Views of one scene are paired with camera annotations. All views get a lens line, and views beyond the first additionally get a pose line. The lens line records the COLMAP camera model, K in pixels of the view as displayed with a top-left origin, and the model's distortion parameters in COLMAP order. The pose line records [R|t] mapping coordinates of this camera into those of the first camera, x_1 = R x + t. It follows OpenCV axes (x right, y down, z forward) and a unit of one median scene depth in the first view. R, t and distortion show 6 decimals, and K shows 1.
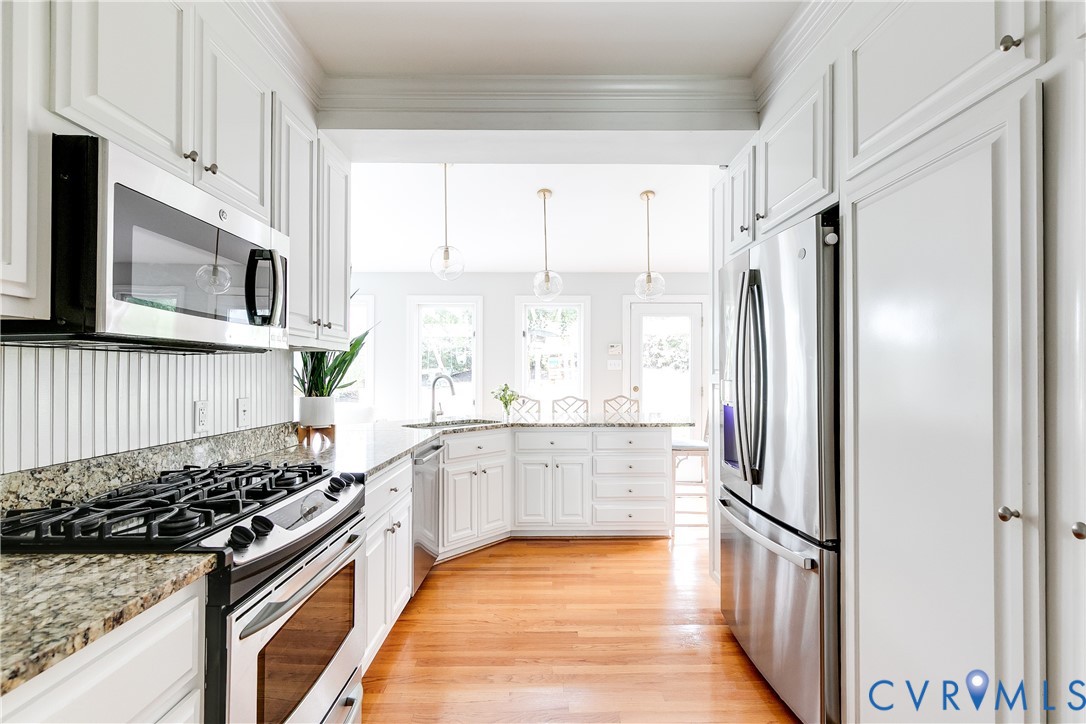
lens RADIAL K [[491.9, 0, 540.5], [0, 491.9, 367.2], [0, 0, 1]] dist [0.008139, -0.002106]
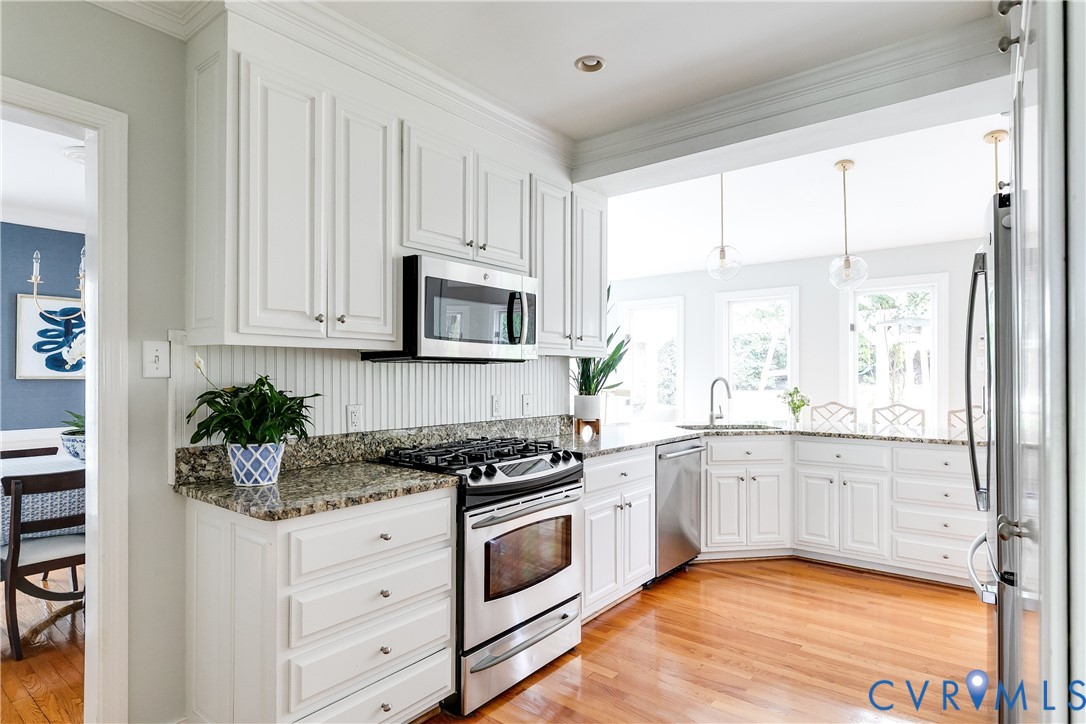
lens RADIAL K [[611.6, 0, 547.4], [0, 611.6, 366.5], [0, 0, 1]] dist [0.002554, 0.000841]
pose [[0.770691, -0.006980, -0.637171, 0.434365], [0.007849, 0.999968, -0.001461, -0.009775], [0.637161, -0.003876, 0.770721, -0.222332]]
